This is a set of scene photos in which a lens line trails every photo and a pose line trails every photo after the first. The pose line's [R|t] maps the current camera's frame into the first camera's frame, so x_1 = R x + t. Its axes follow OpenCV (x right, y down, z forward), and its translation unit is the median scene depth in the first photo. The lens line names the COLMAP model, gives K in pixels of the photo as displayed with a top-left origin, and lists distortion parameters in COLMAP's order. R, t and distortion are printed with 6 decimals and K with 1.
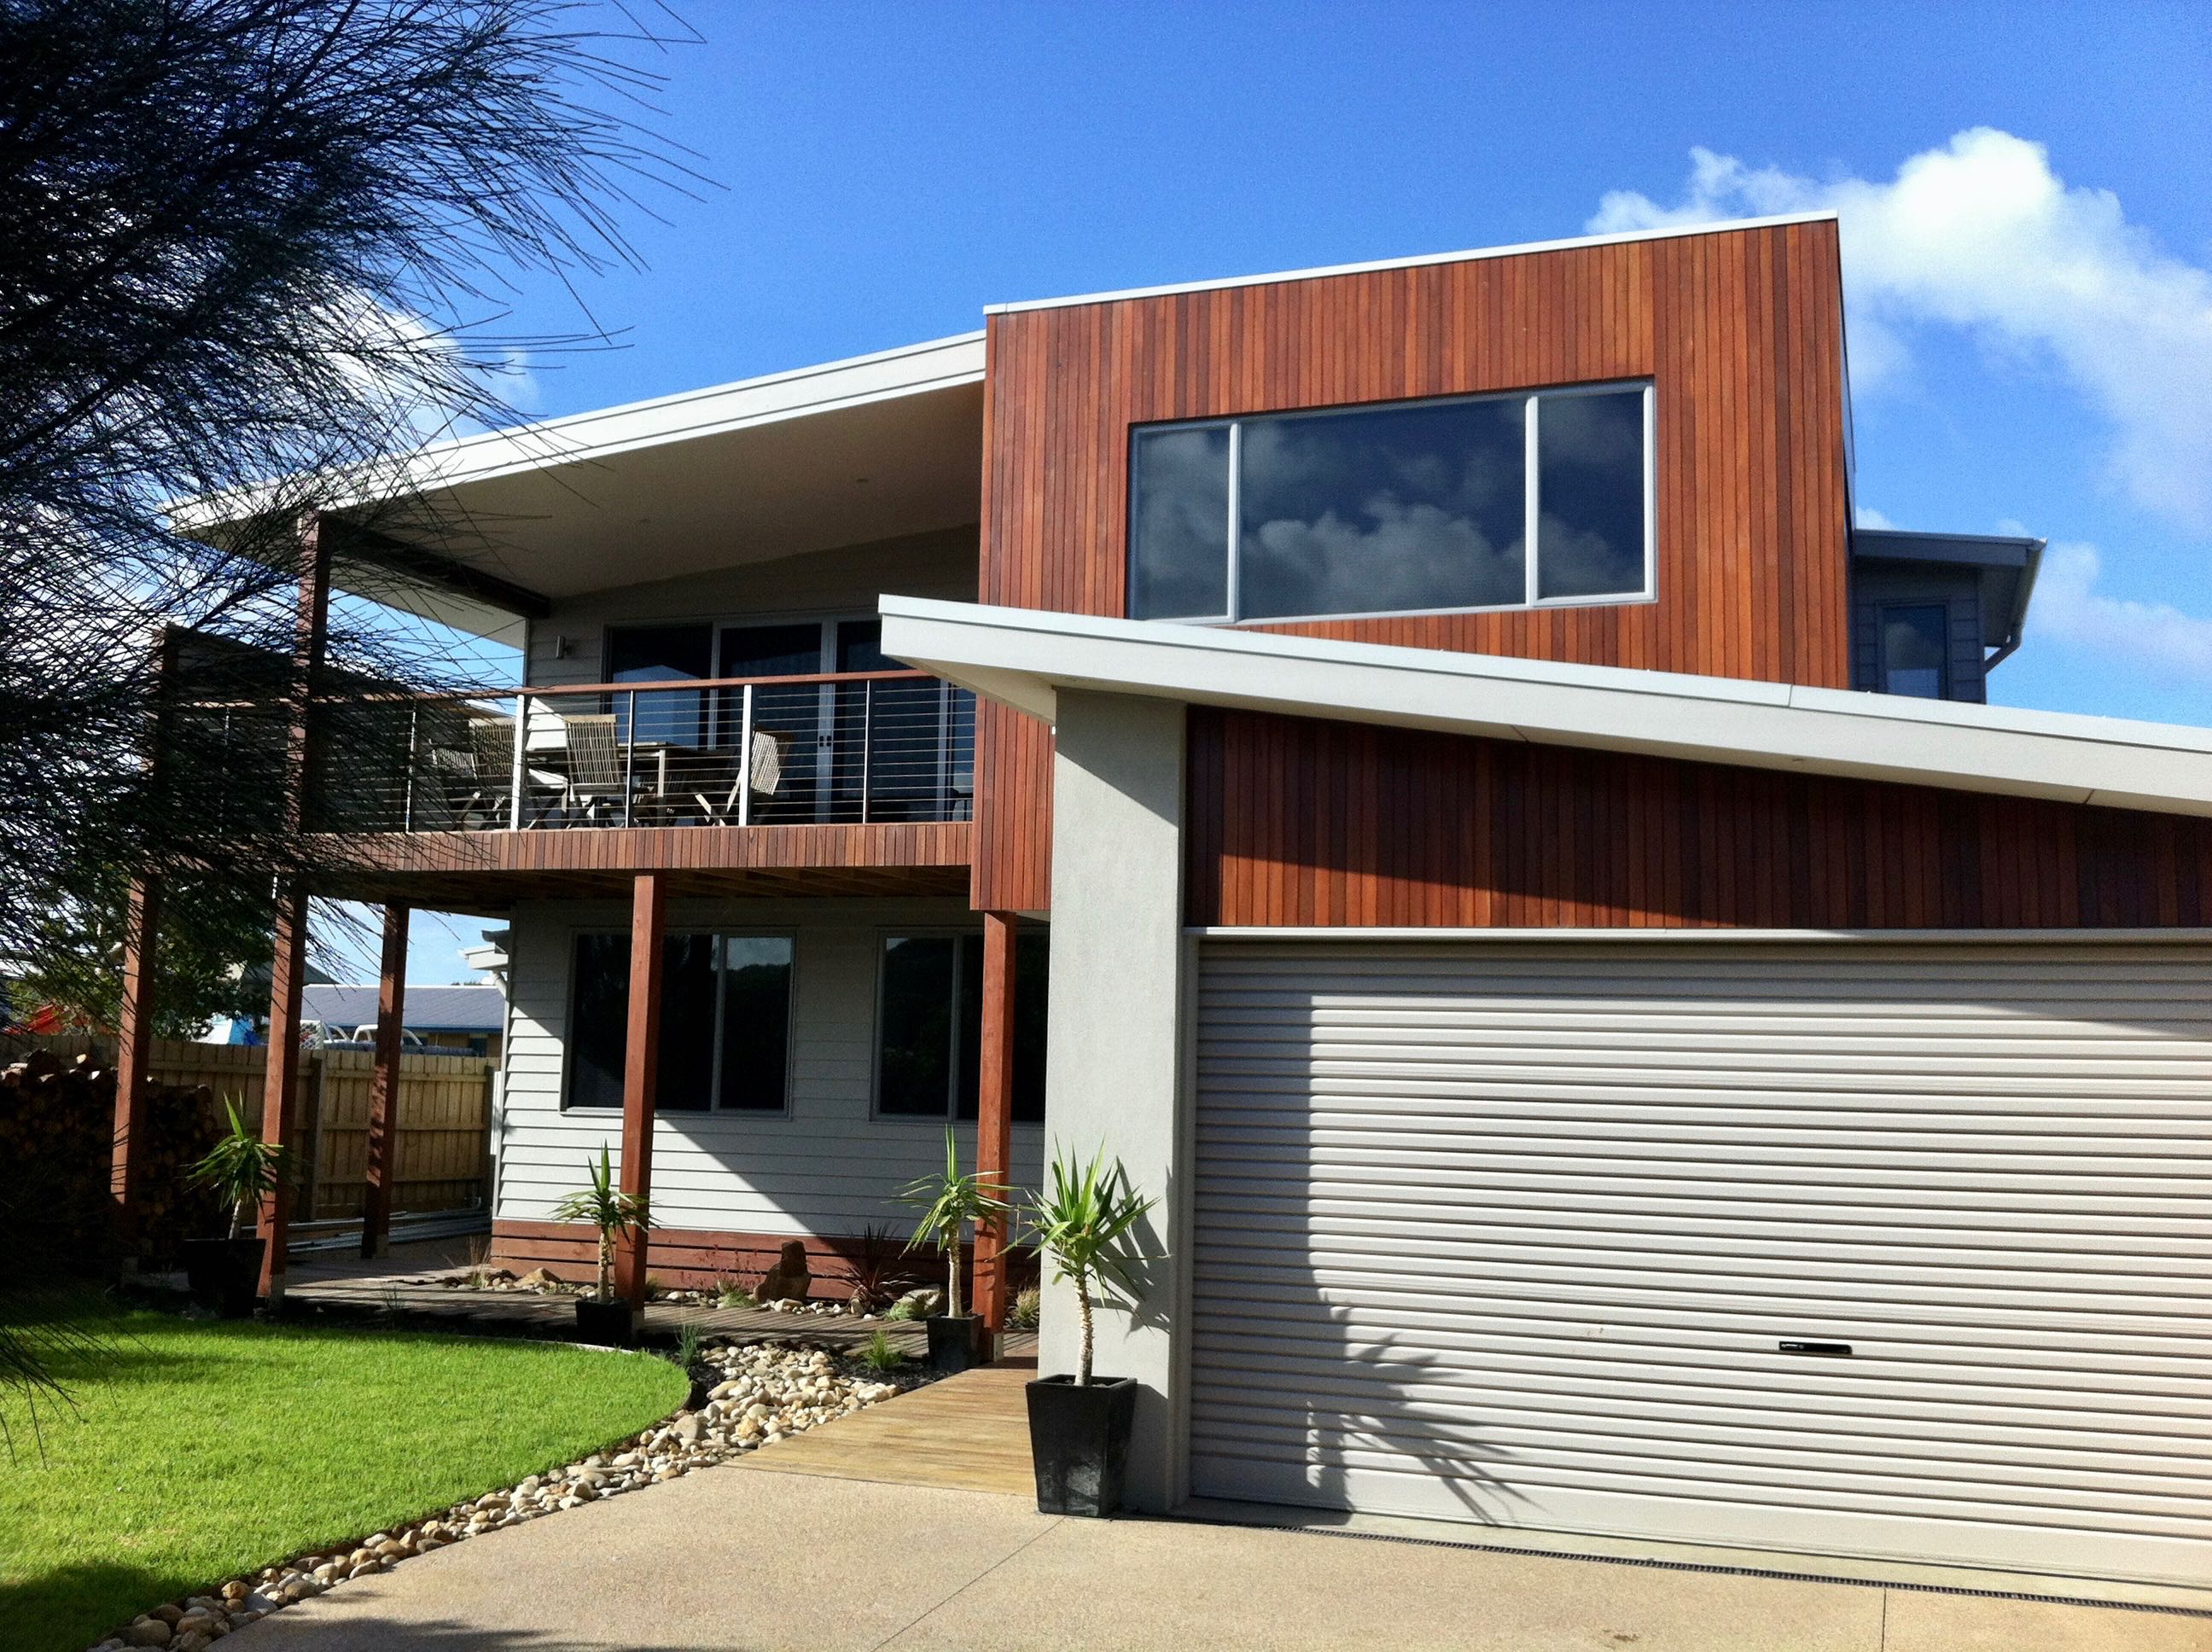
lens RADIAL K [[2326.3, 0, 1106.0], [0, 2326.3, 826.0], [0, 0, 1]] dist [0.067517, -0.339820]
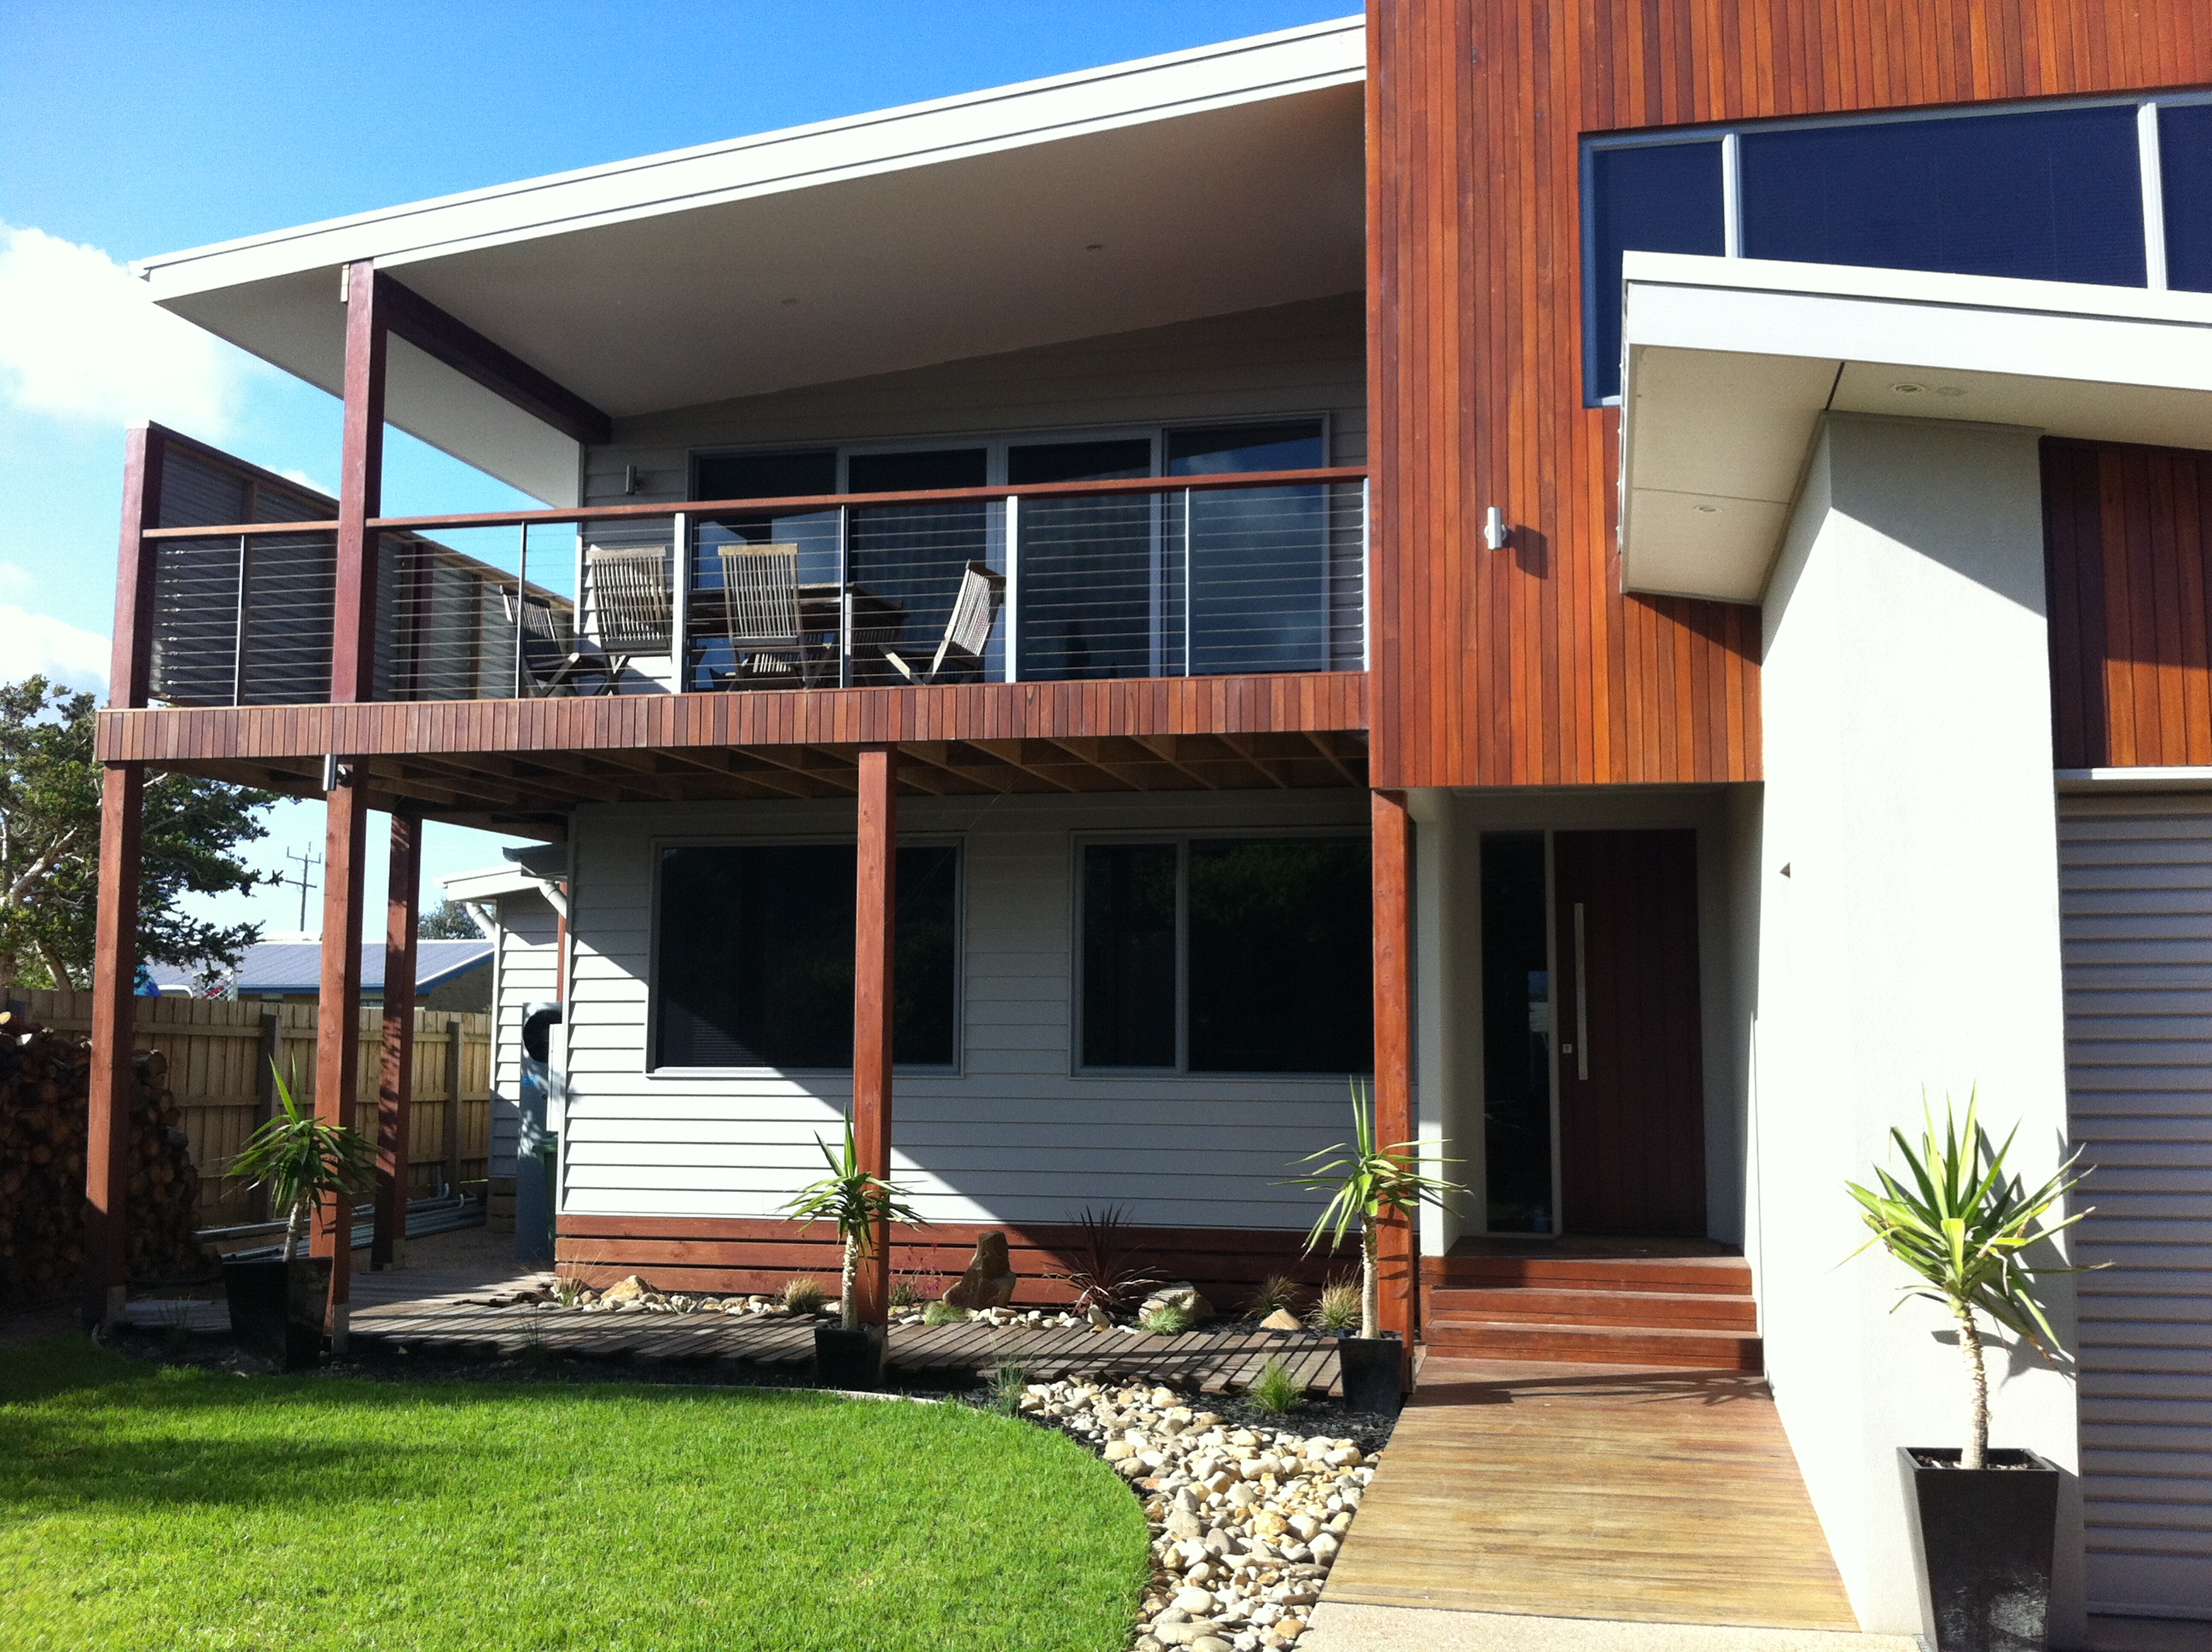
lens RADIAL K [[2275.8, 0, 1106.0], [0, 2275.8, 826.0], [0, 0, 1]] dist [0.072760, -0.297620]
pose [[0.990614, -0.007444, 0.136488, -0.225319], [0.005066, 0.999829, 0.017763, 0.032740], [-0.136597, -0.016905, 0.990482, 0.273221]]
